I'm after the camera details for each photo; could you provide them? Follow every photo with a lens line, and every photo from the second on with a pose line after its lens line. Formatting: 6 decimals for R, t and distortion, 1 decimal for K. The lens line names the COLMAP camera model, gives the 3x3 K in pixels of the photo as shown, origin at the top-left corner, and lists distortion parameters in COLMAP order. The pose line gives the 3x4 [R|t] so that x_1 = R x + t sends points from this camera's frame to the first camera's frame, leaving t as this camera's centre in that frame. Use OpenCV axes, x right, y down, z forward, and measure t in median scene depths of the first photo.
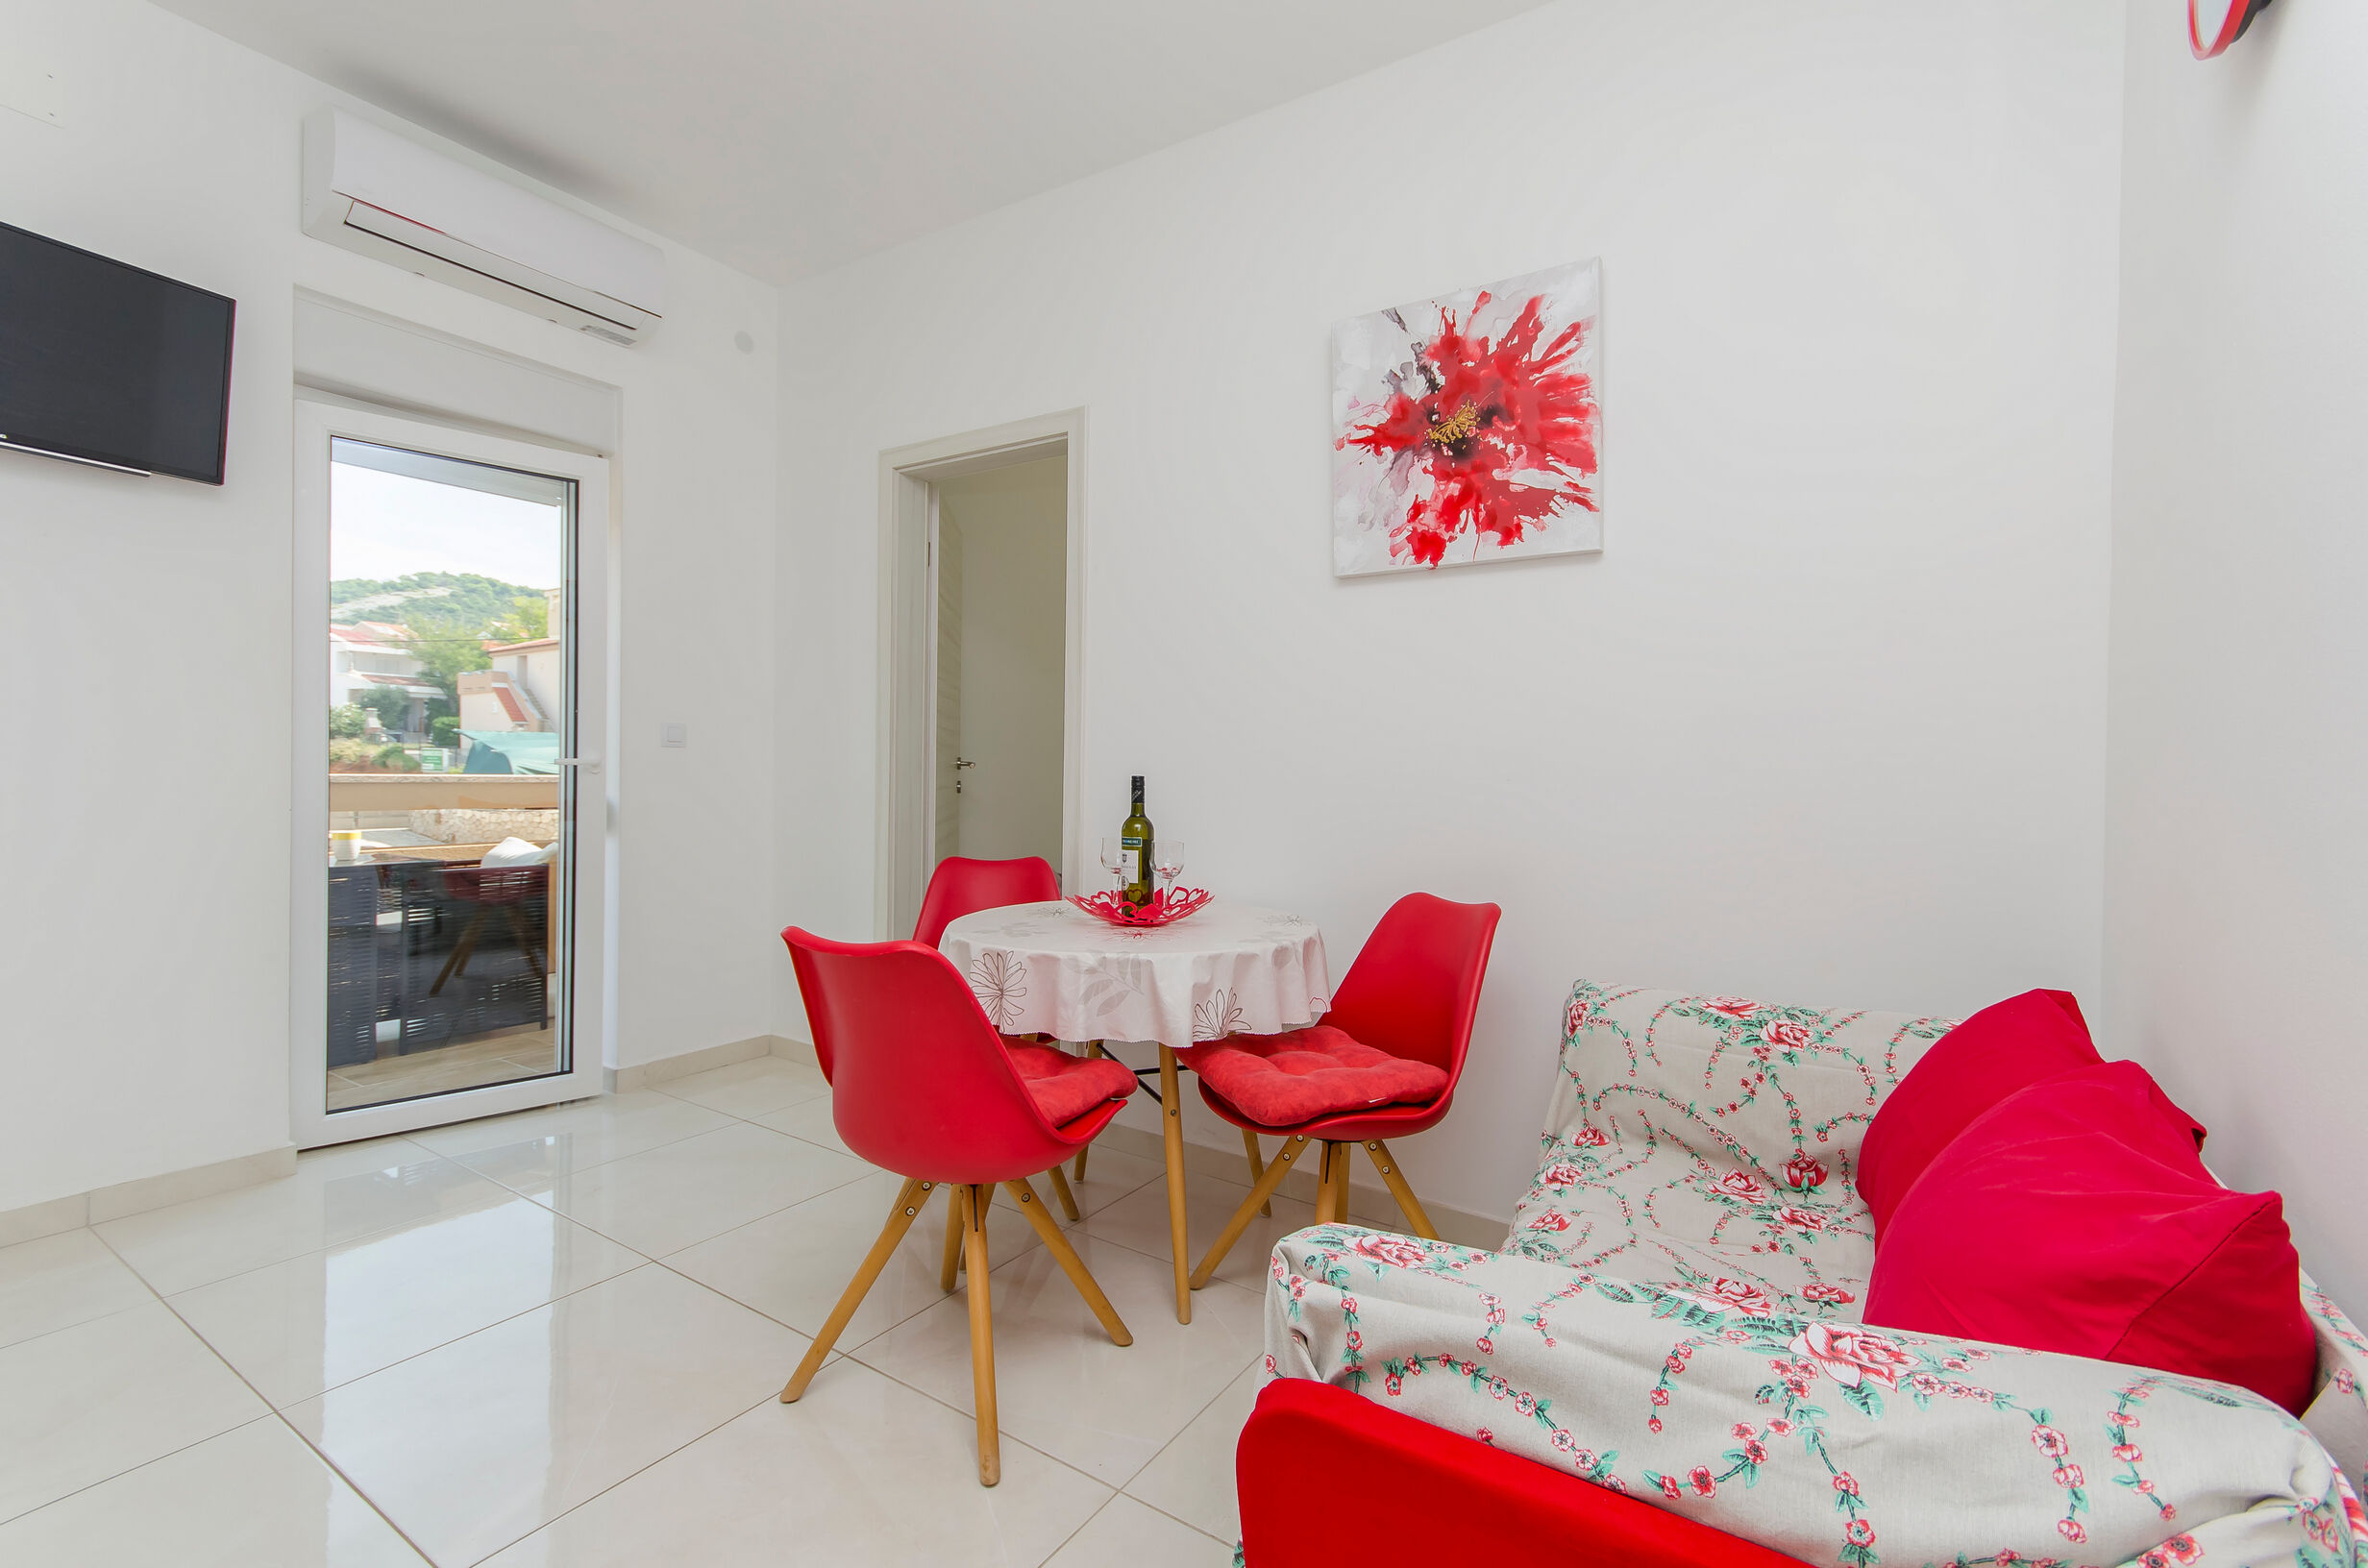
lens RADIAL K [[1038.6, 0, 1196.2], [0, 1038.6, 776.9], [0, 0, 1]] dist [0.006499, 0.000128]
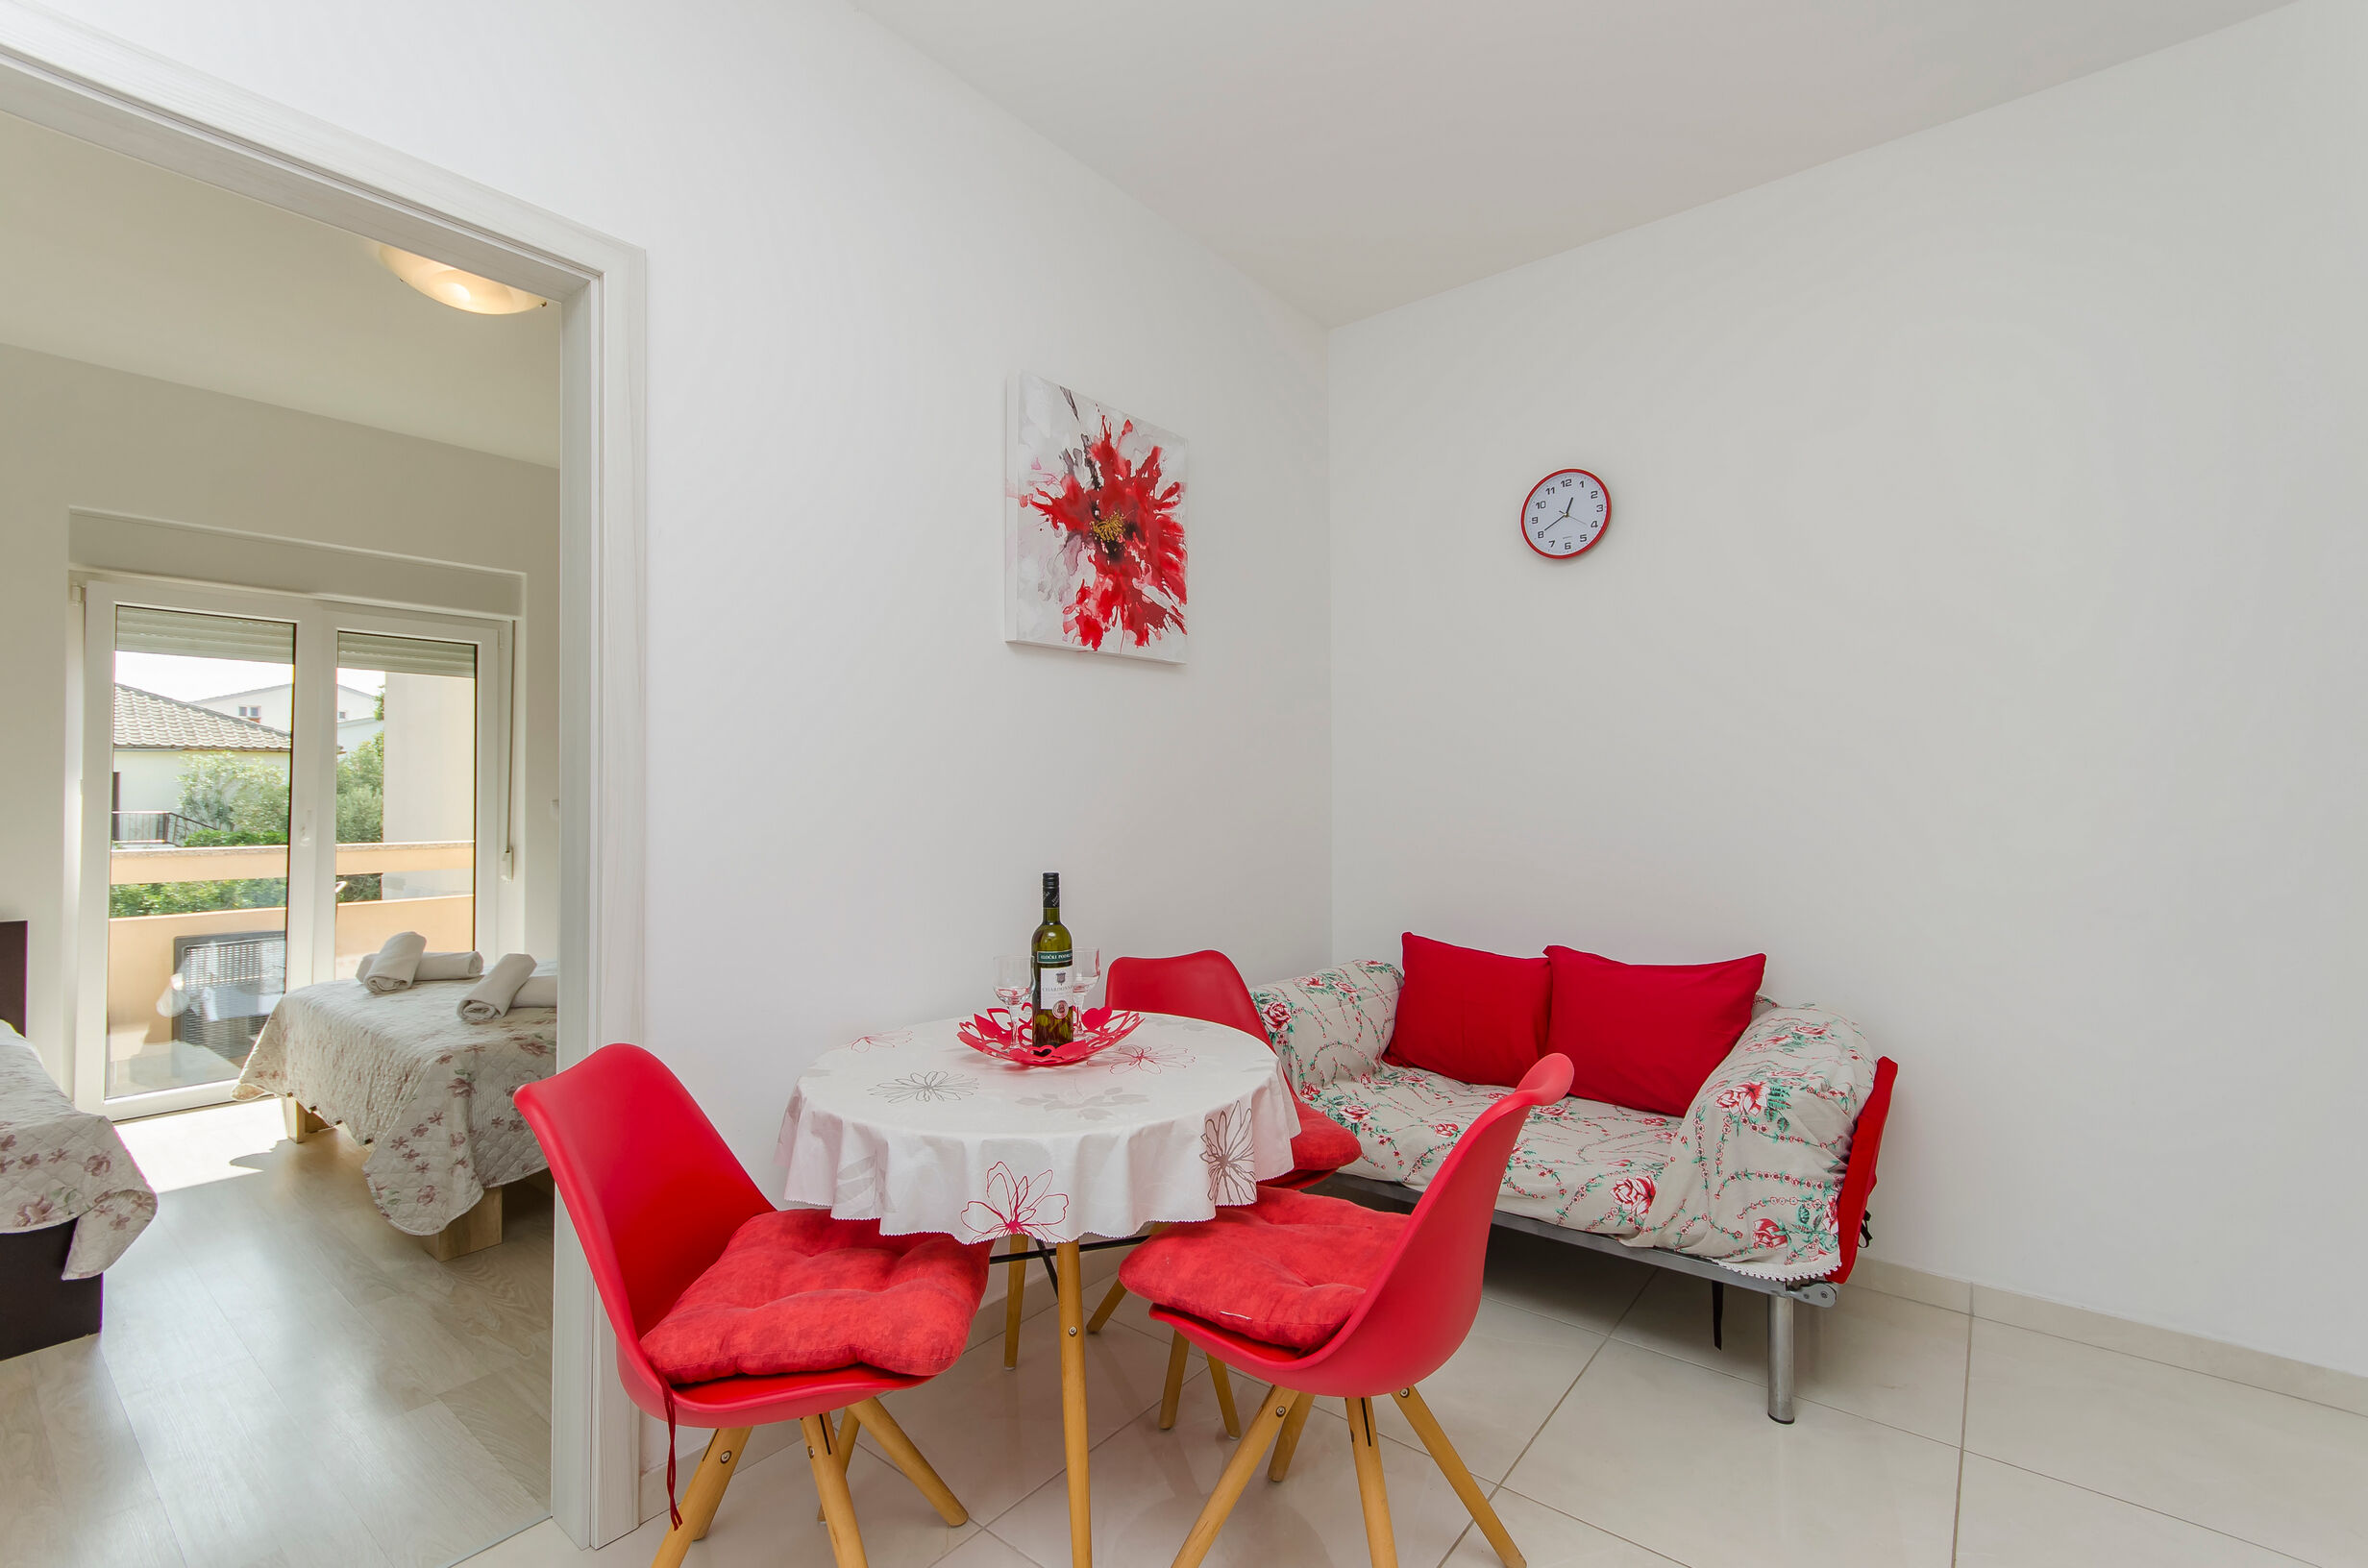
lens RADIAL K [[1038.6, 0, 1196.2], [0, 1038.6, 776.9], [0, 0, 1]] dist [0.006499, 0.000128]
pose [[0.093819, 0.005833, 0.995572, -0.828255], [0.024515, 0.999666, -0.008167, -0.064120], [-0.995287, 0.025173, 0.093644, 0.812673]]
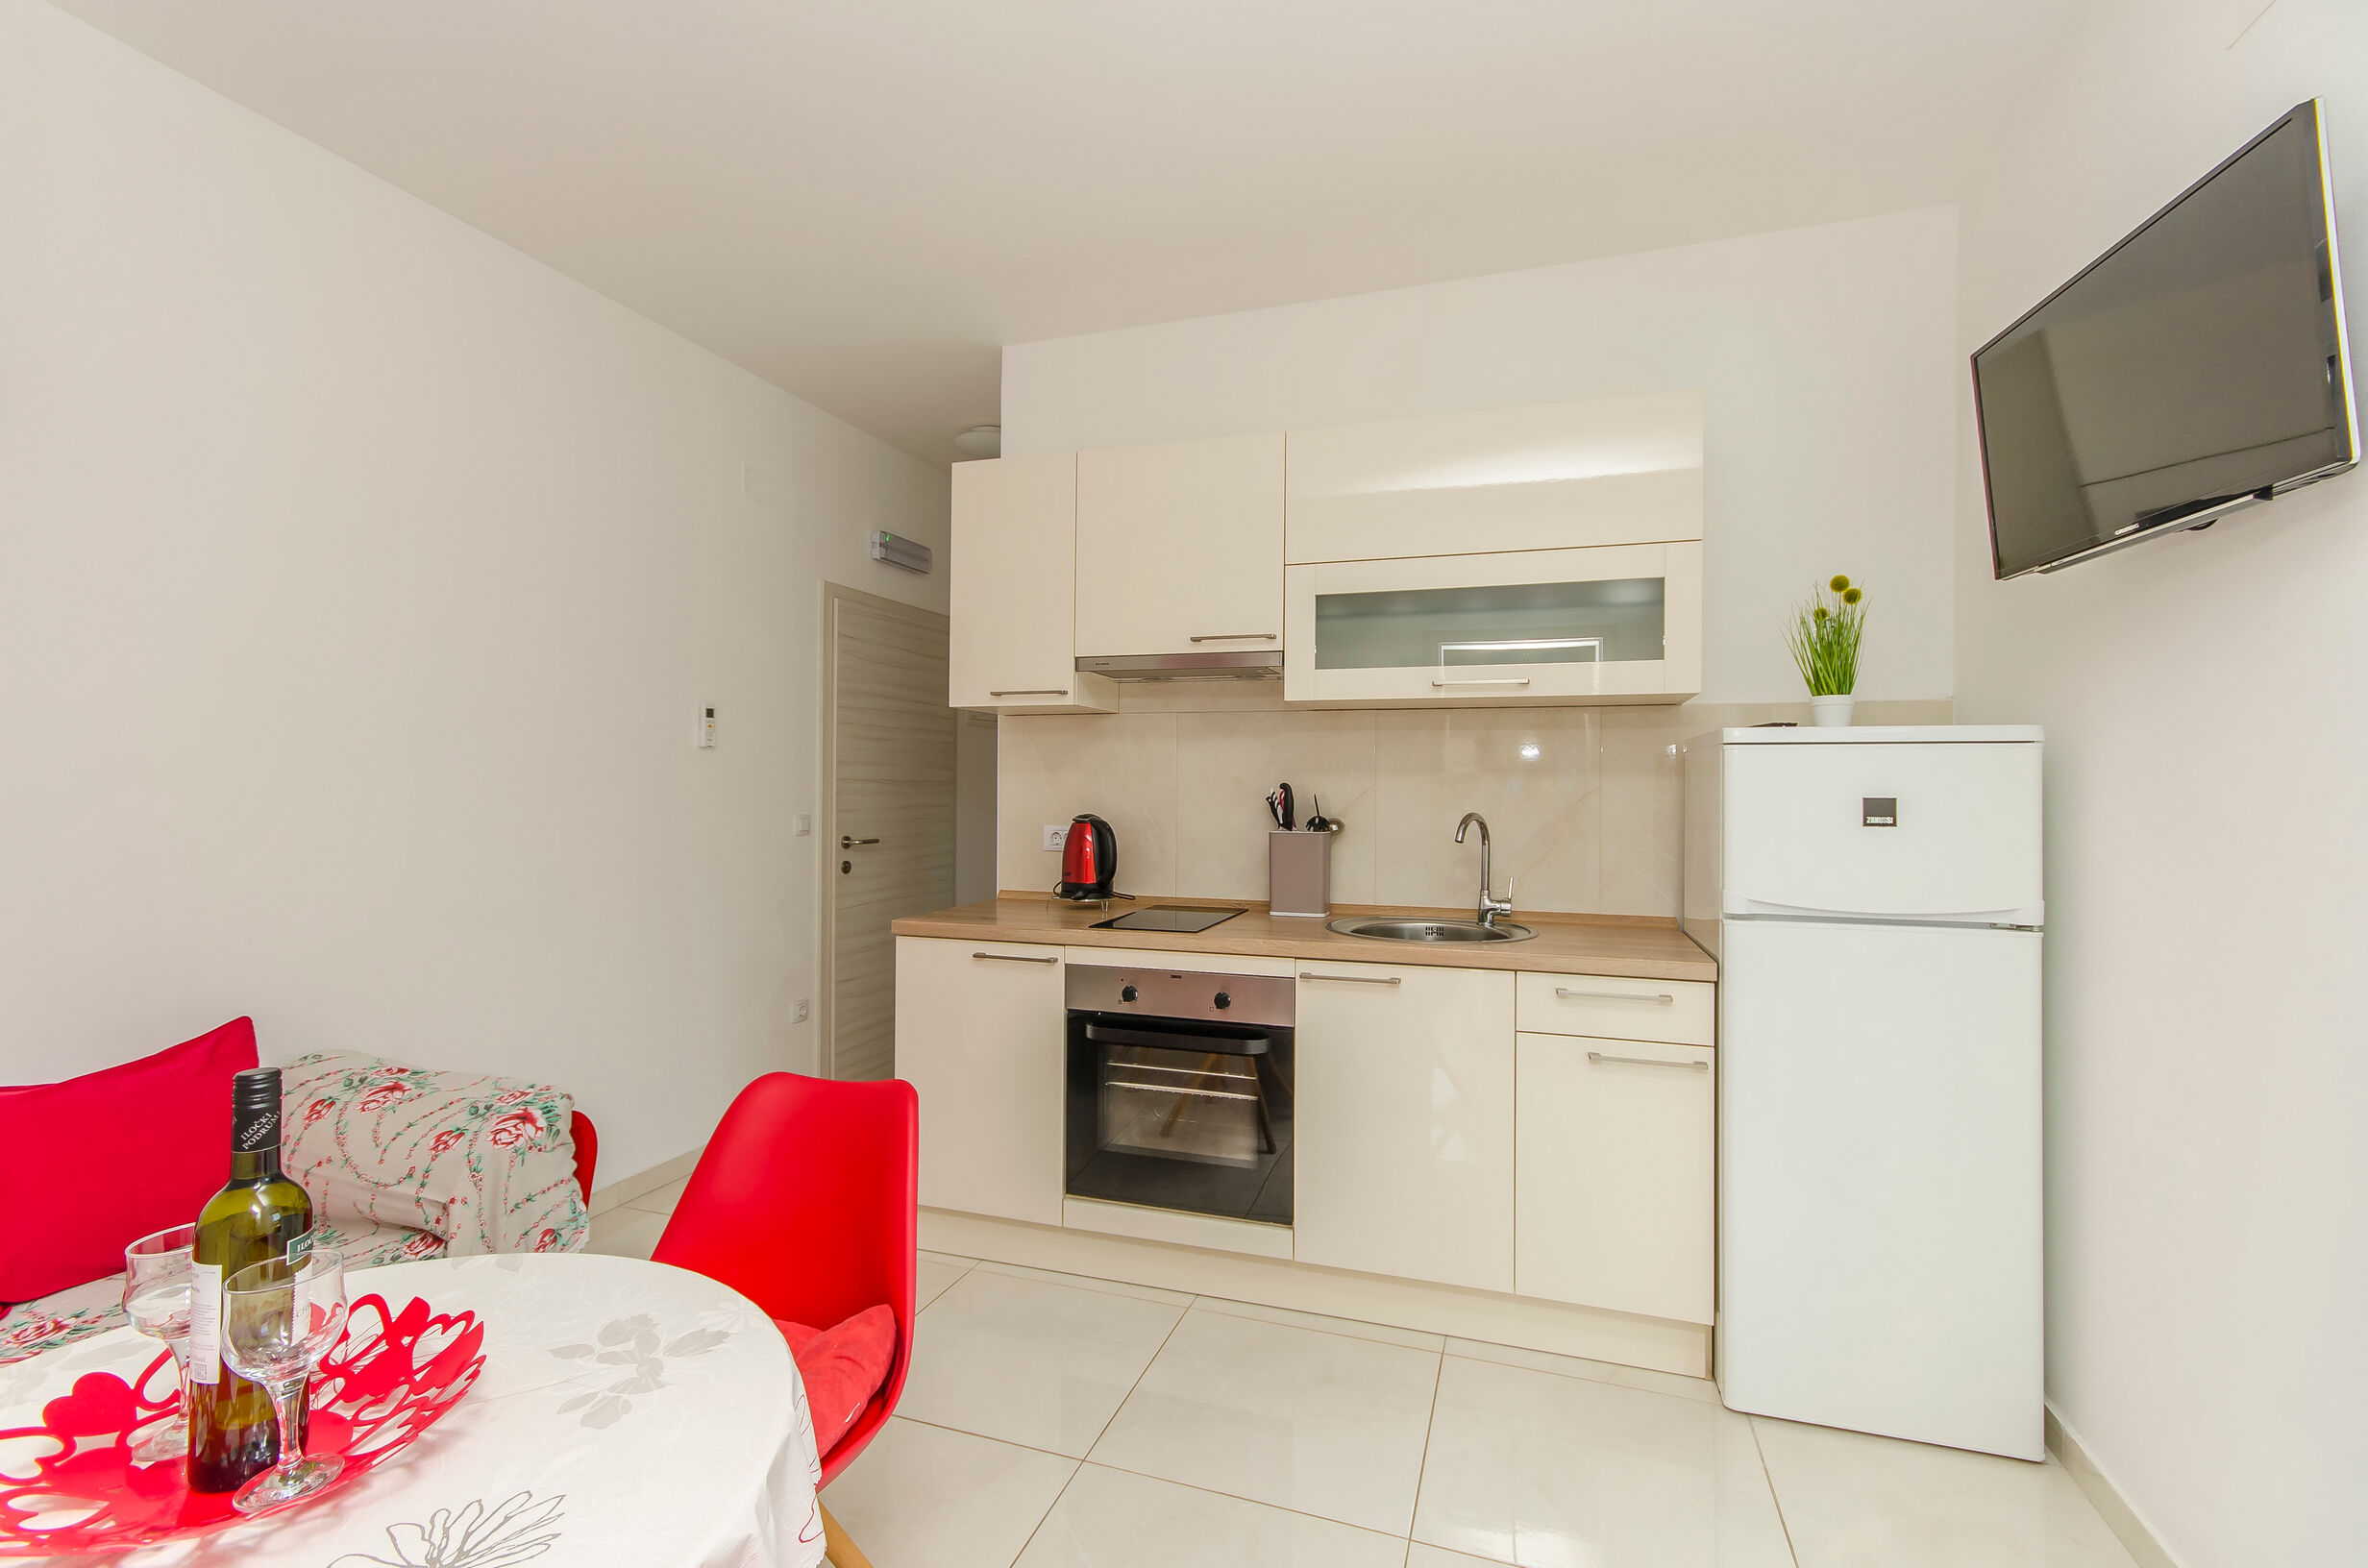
lens RADIAL K [[1040.6, 0, 1191.8], [0, 1040.6, 778.8], [0, 0, 1]] dist [0.009009, 0.000535]
pose [[-0.970351, -0.023138, -0.240591, -0.280570], [-0.026143, 0.999615, 0.009308, -0.114921], [0.240283, 0.015322, -0.970582, 1.429499]]
